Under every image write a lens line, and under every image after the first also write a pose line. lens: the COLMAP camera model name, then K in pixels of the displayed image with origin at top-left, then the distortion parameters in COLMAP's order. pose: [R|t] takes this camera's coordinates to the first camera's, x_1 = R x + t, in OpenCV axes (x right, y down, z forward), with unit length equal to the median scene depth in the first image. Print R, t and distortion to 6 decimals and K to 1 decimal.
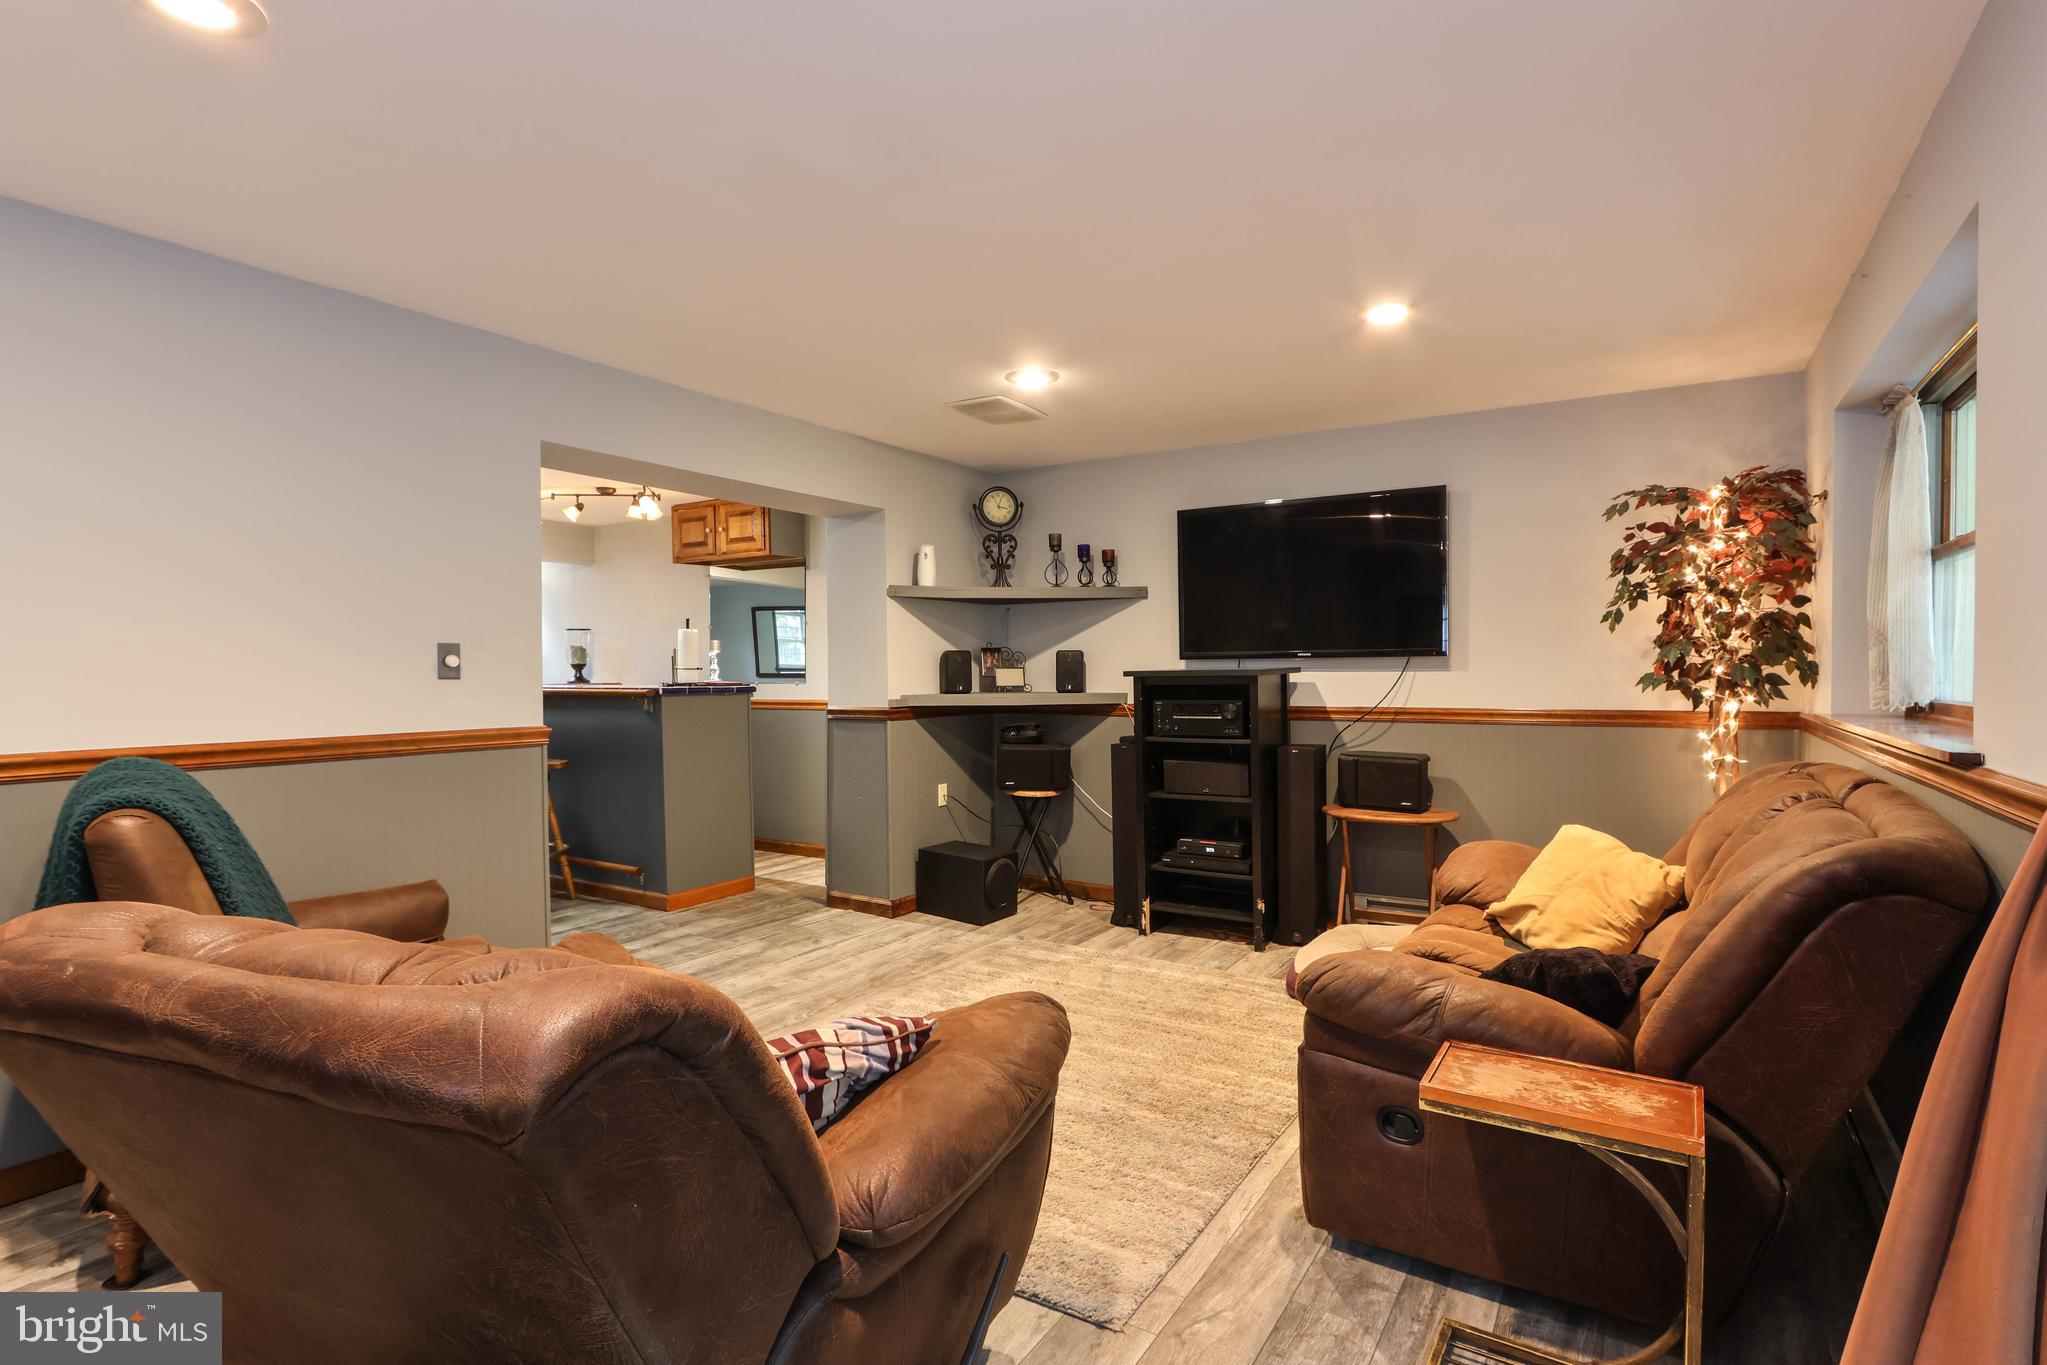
lens RADIAL K [[1044.7, 0, 1023.5], [0, 1044.7, 682.5], [0, 0, 1]] dist [0.001323, 0.000196]
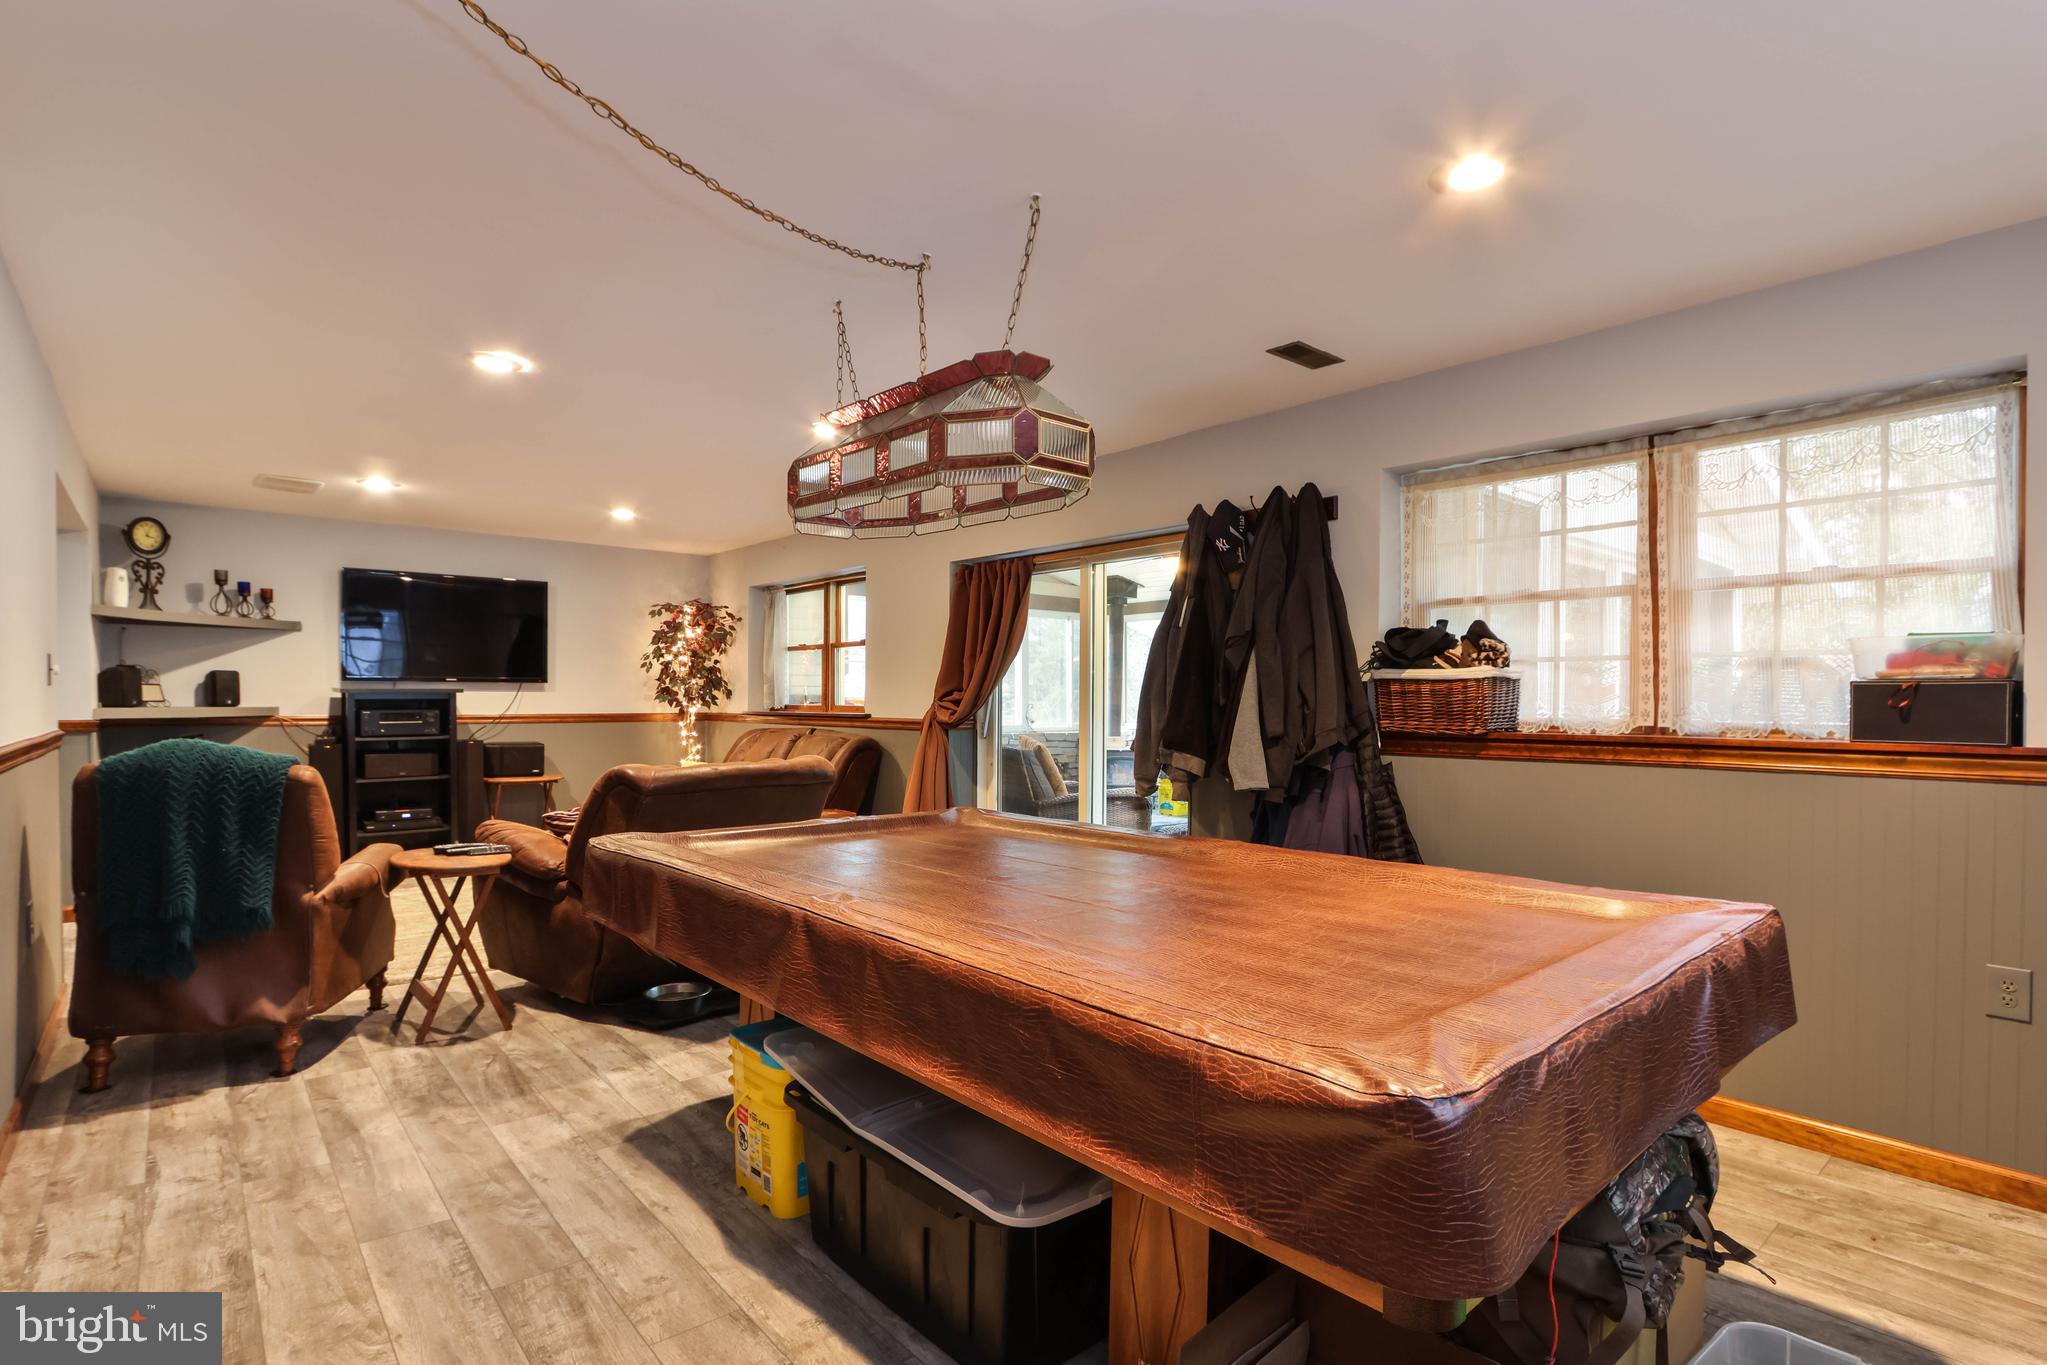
lens RADIAL K [[1044.7, 0, 1023.5], [0, 1044.7, 682.5], [0, 0, 1]] dist [0.001323, 0.000196]
pose [[0.294901, 0.025150, 0.955197, -0.940942], [0.008714, 0.999541, -0.029008, 0.028120], [-0.955488, 0.016879, 0.294547, -0.222183]]
